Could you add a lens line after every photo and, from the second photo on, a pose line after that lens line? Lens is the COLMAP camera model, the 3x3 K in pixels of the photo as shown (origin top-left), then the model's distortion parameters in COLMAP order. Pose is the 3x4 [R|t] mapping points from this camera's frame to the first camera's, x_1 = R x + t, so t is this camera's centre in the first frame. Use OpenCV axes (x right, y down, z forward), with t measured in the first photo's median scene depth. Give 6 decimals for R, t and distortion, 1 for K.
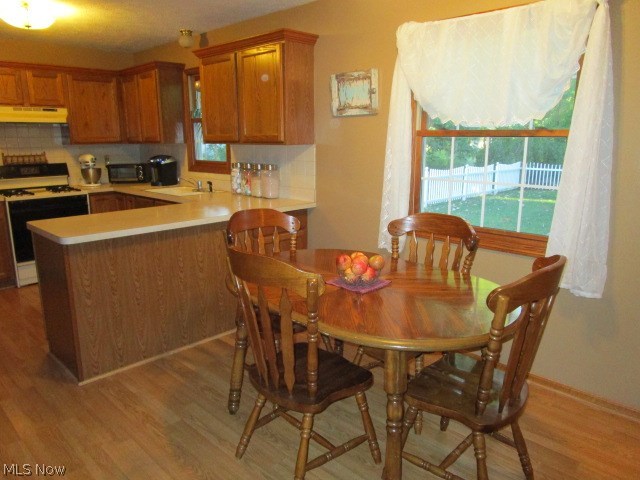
lens RADIAL K [[468.4, 0, 321.1], [0, 468.4, 235.6], [0, 0, 1]] dist [-0.028892, 0.001629]
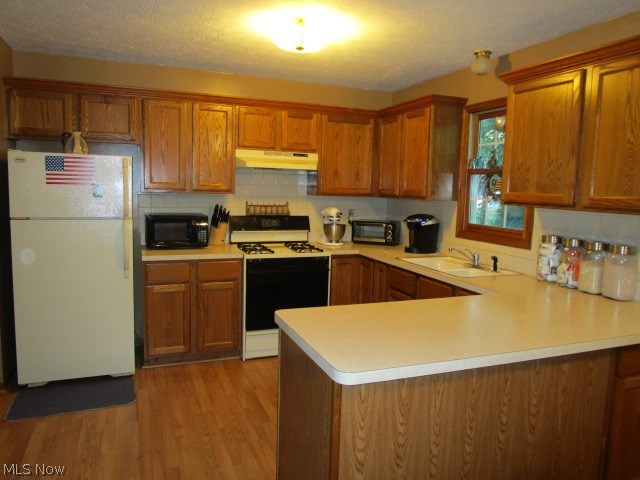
lens RADIAL K [[468.4, 0, 321.1], [0, 468.4, 235.6], [0, 0, 1]] dist [-0.028892, 0.001629]
pose [[0.912289, 0.074365, -0.402739, -0.187657], [-0.116756, 0.989794, -0.081712, -0.056080], [0.392552, 0.121567, 0.911660, 0.237437]]
